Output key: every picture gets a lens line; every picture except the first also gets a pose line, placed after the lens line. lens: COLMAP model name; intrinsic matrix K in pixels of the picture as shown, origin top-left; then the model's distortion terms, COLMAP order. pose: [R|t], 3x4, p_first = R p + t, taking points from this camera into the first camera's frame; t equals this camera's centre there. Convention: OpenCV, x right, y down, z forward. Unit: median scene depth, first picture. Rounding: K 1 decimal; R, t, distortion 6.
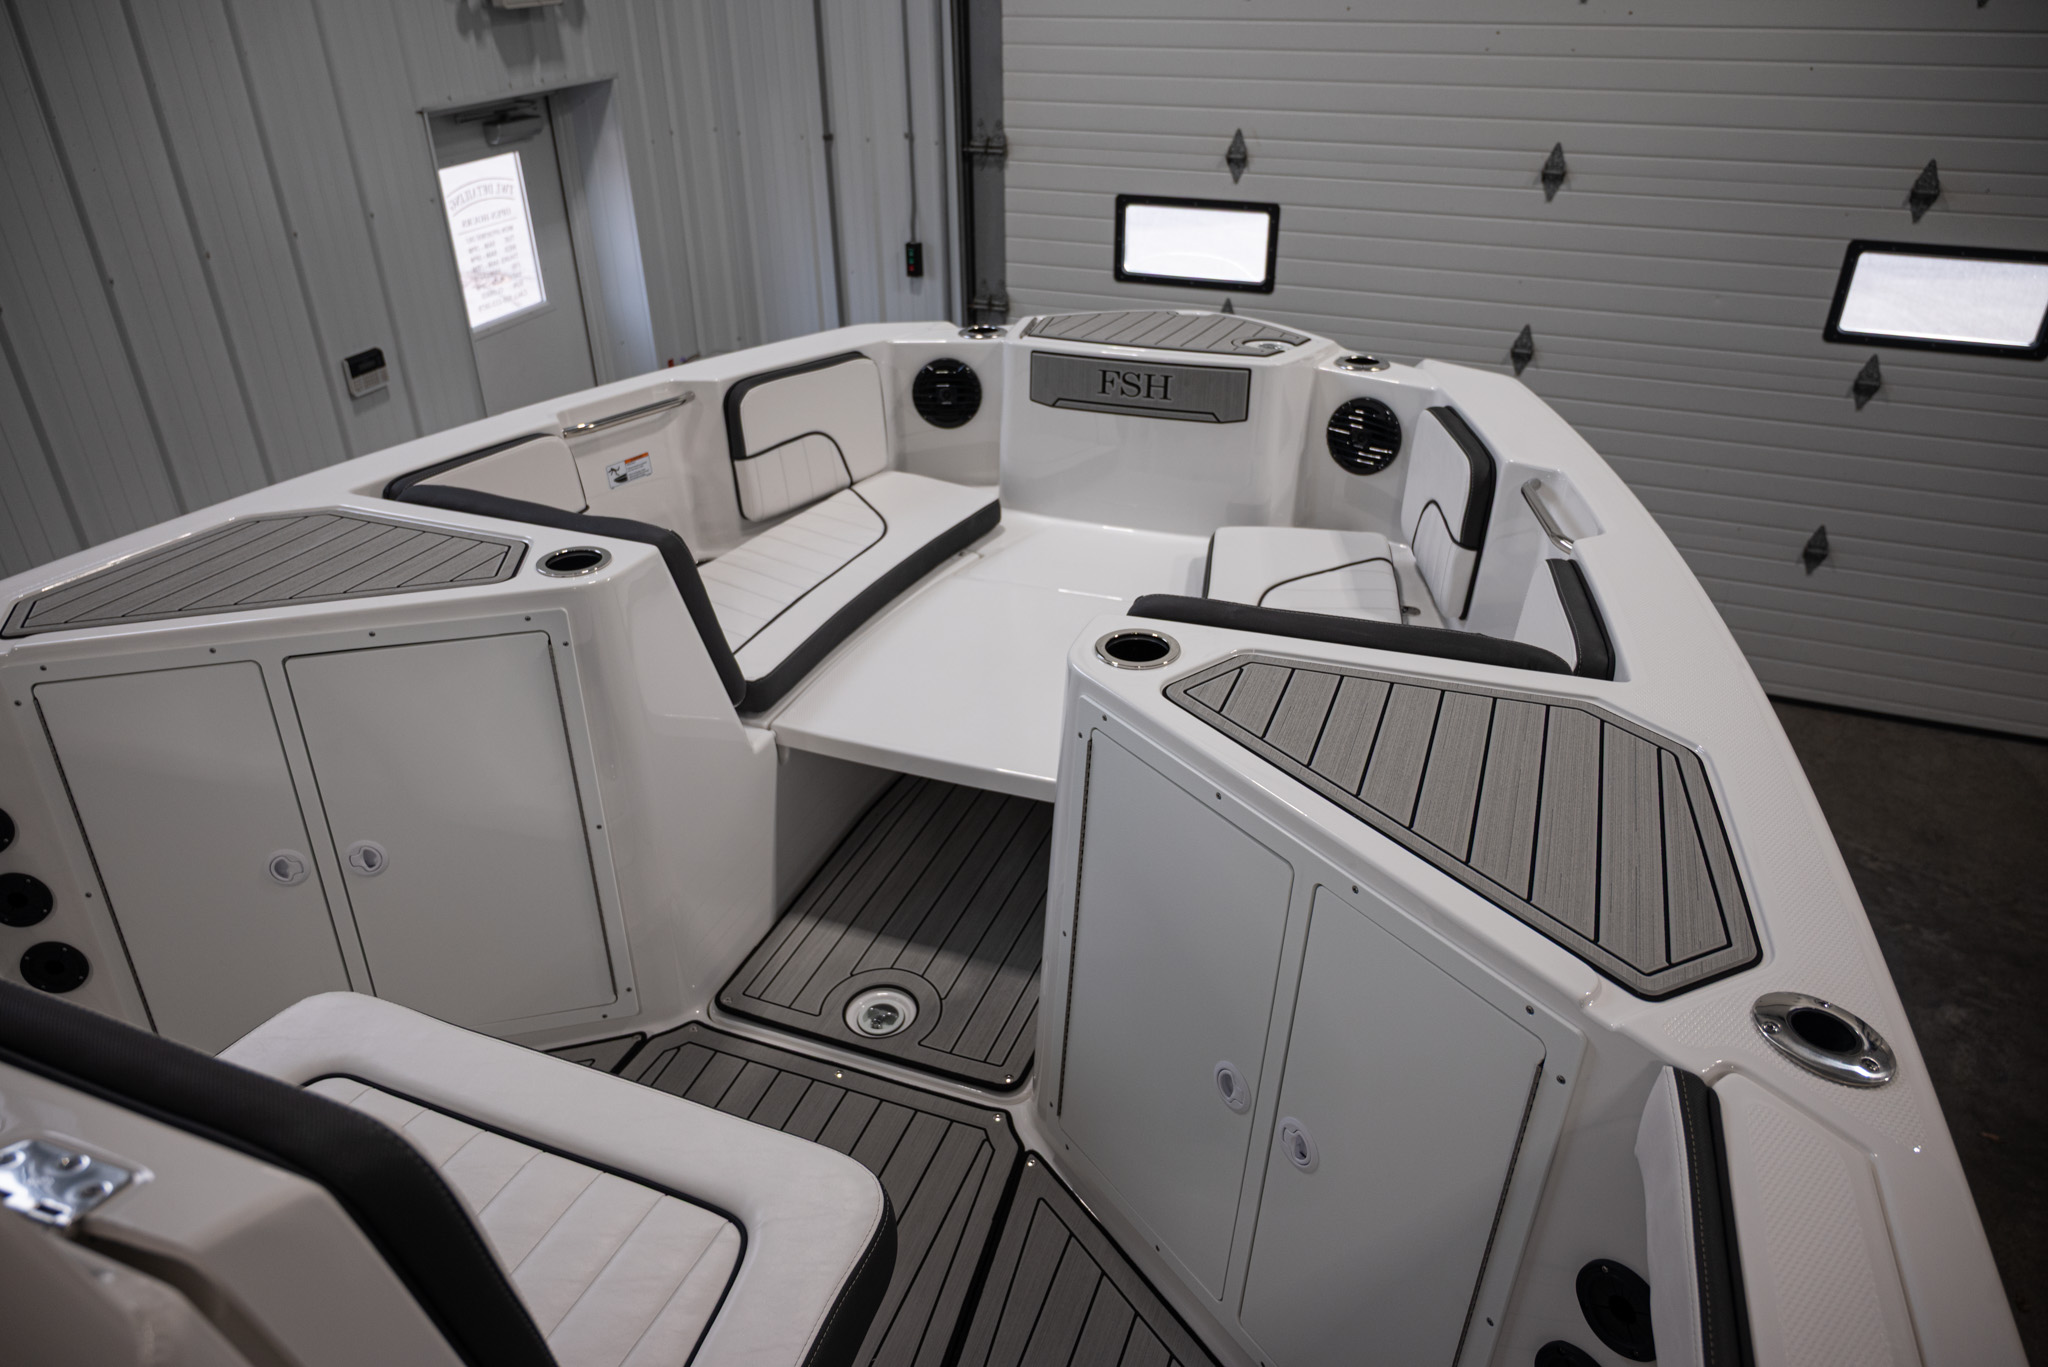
lens RADIAL K [[1348.7, 0, 1024.0], [0, 1348.7, 683.5], [0, 0, 1]] dist [-0.017524, 0.003485]
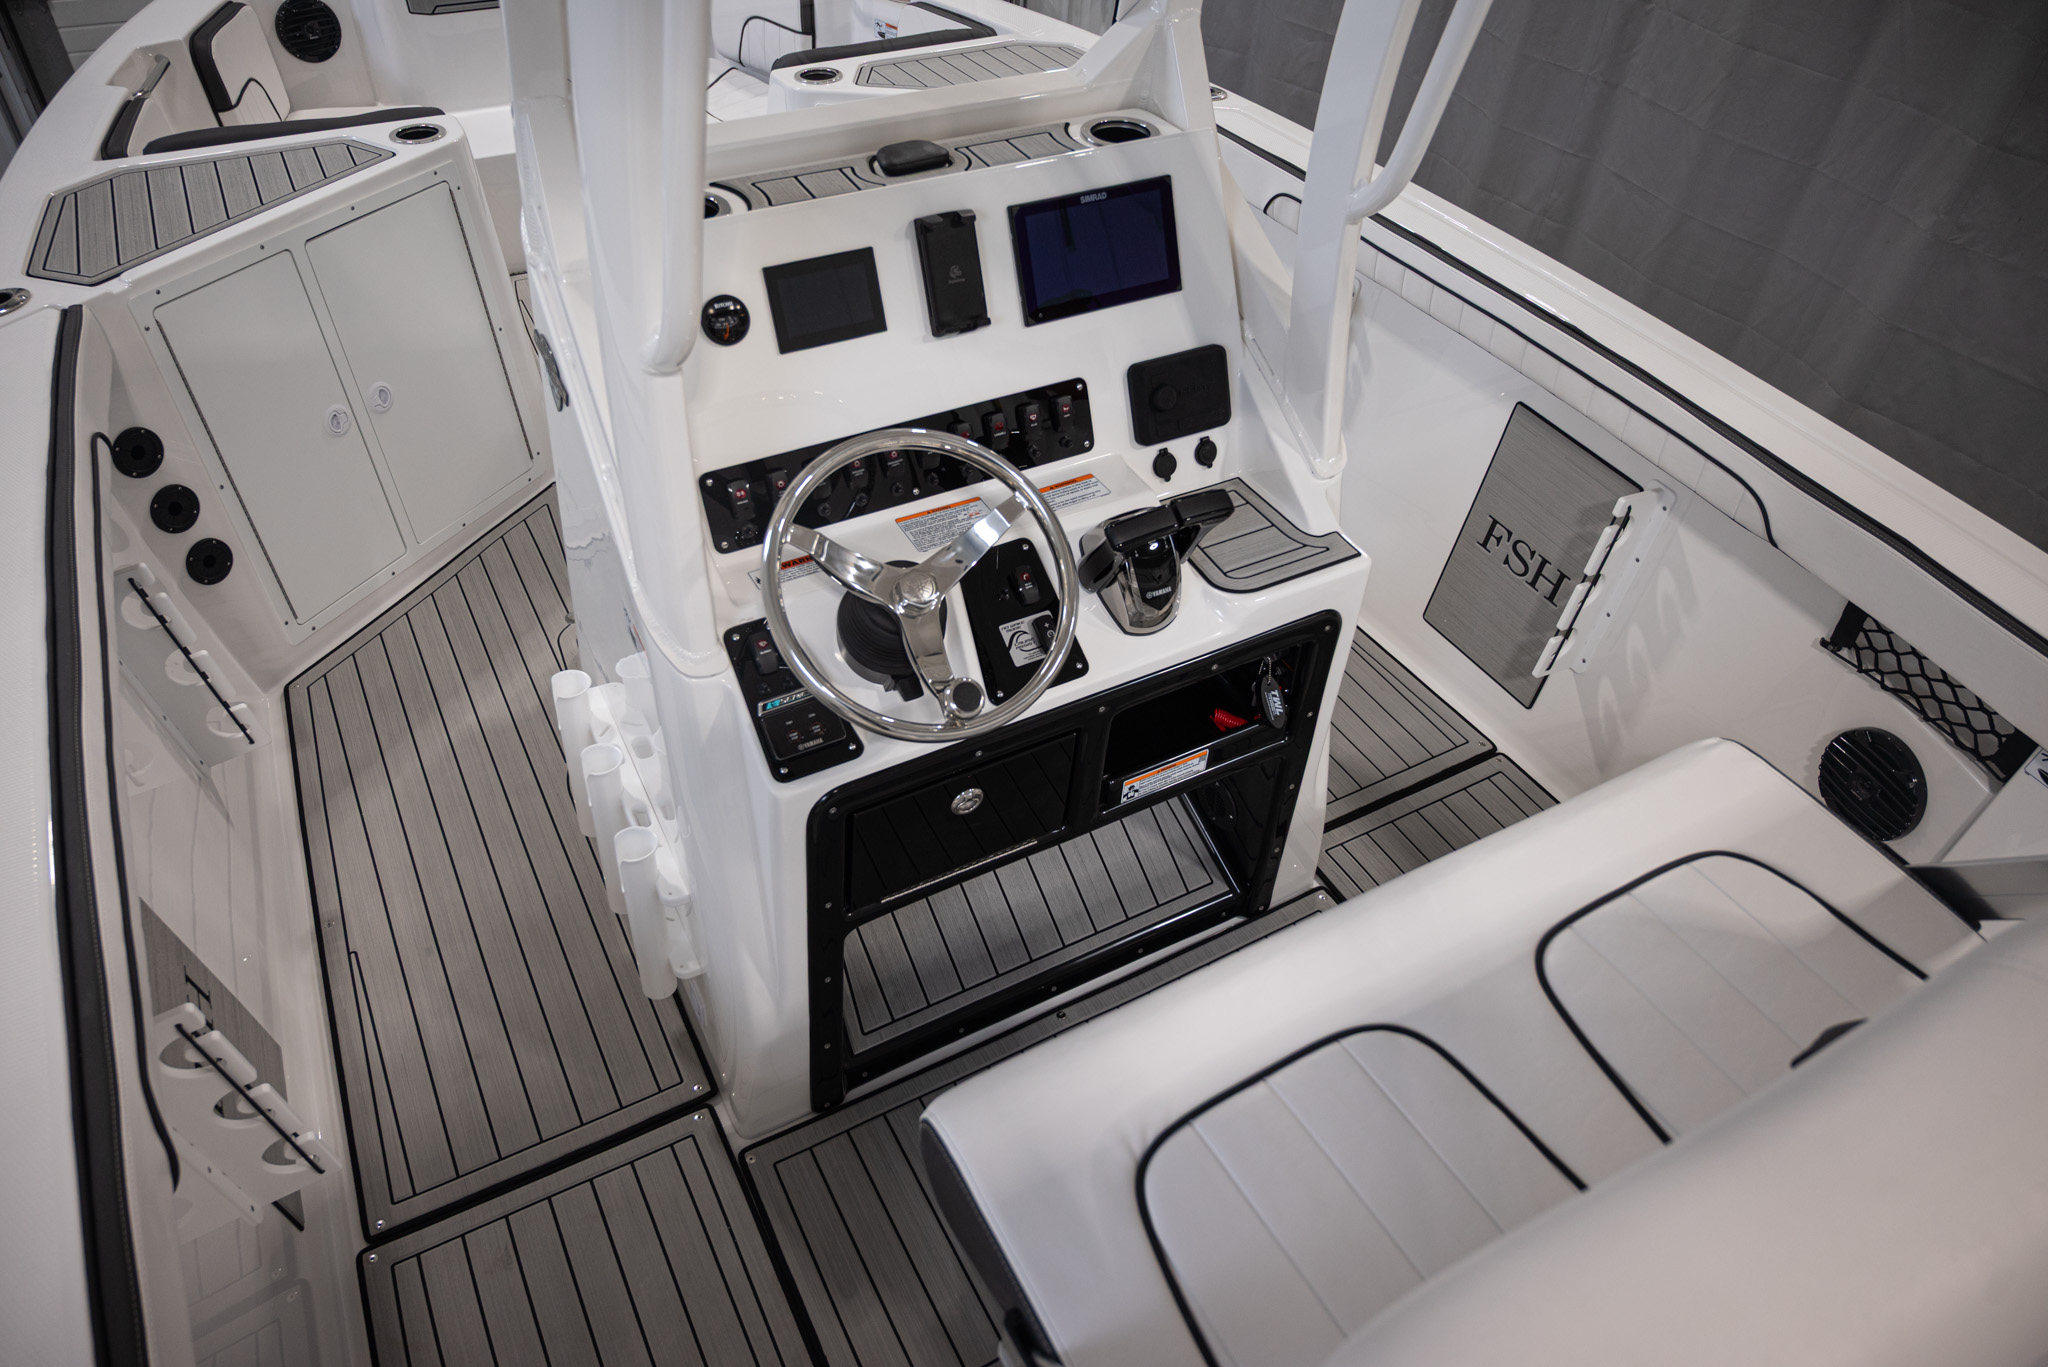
lens RADIAL K [[1348.7, 0, 1024.0], [0, 1348.7, 683.5], [0, 0, 1]] dist [-0.017524, 0.003485]
pose [[0.640963, -0.483254, 0.596349, -0.610299], [0.334924, 0.875149, 0.349200, 0.076323], [-0.690646, -0.024093, 0.722792, -0.248292]]
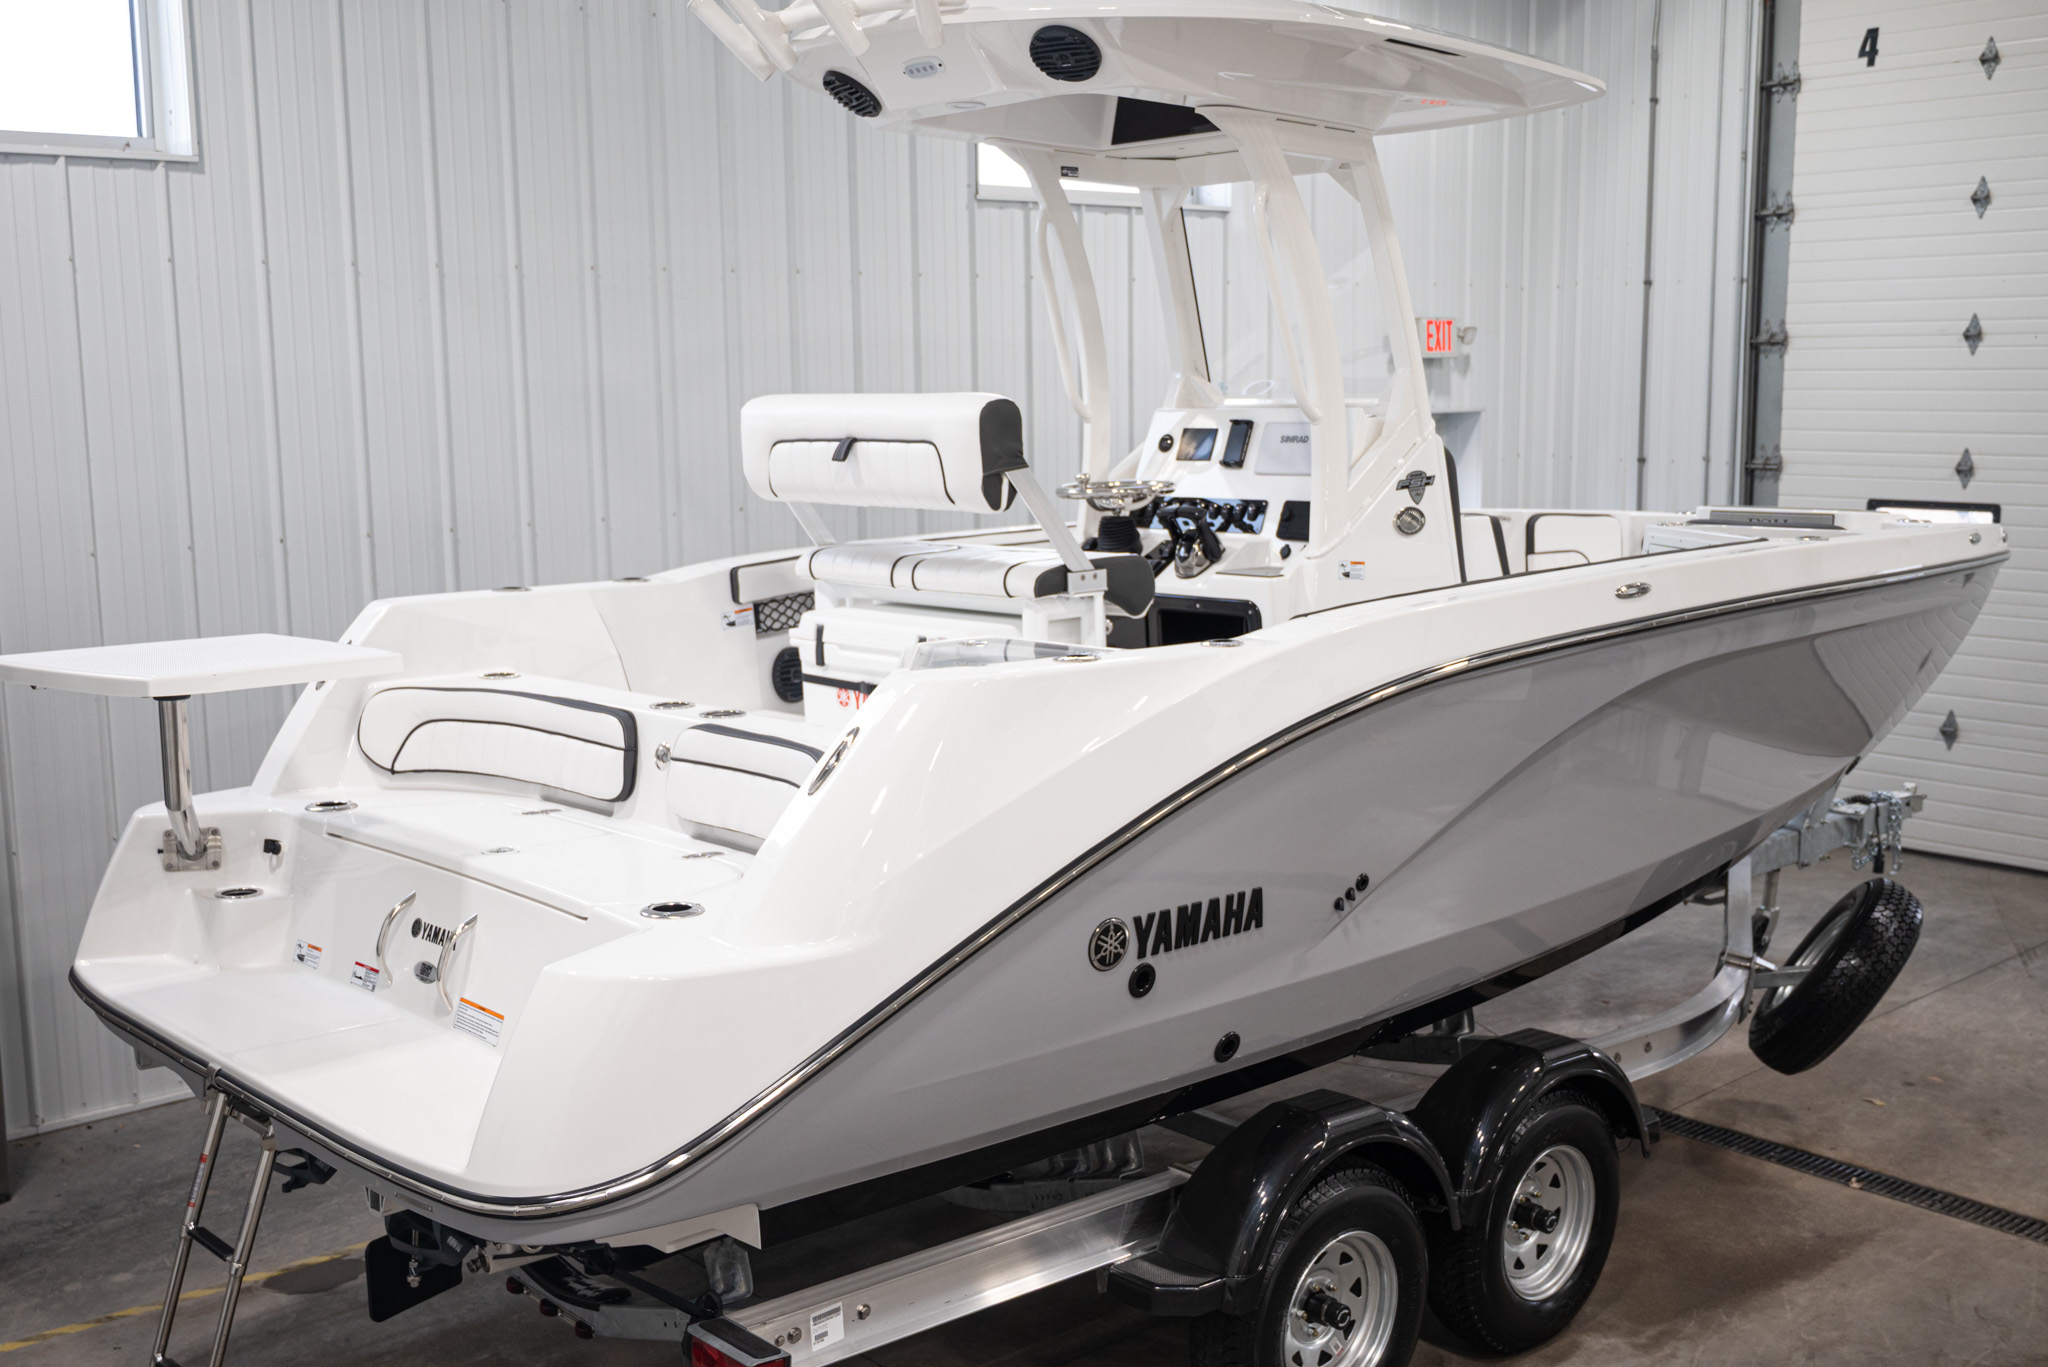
lens RADIAL K [[2143.9, 0, 1024.0], [0, 2143.9, 683.5], [0, 0, 1]] dist [-0.003653, 0.003478]
pose [[0.892871, 0.070036, -0.444832, 0.417520], [-0.226299, 0.923821, -0.308779, 0.915643], [0.389319, 0.376364, 0.840702, -1.423125]]
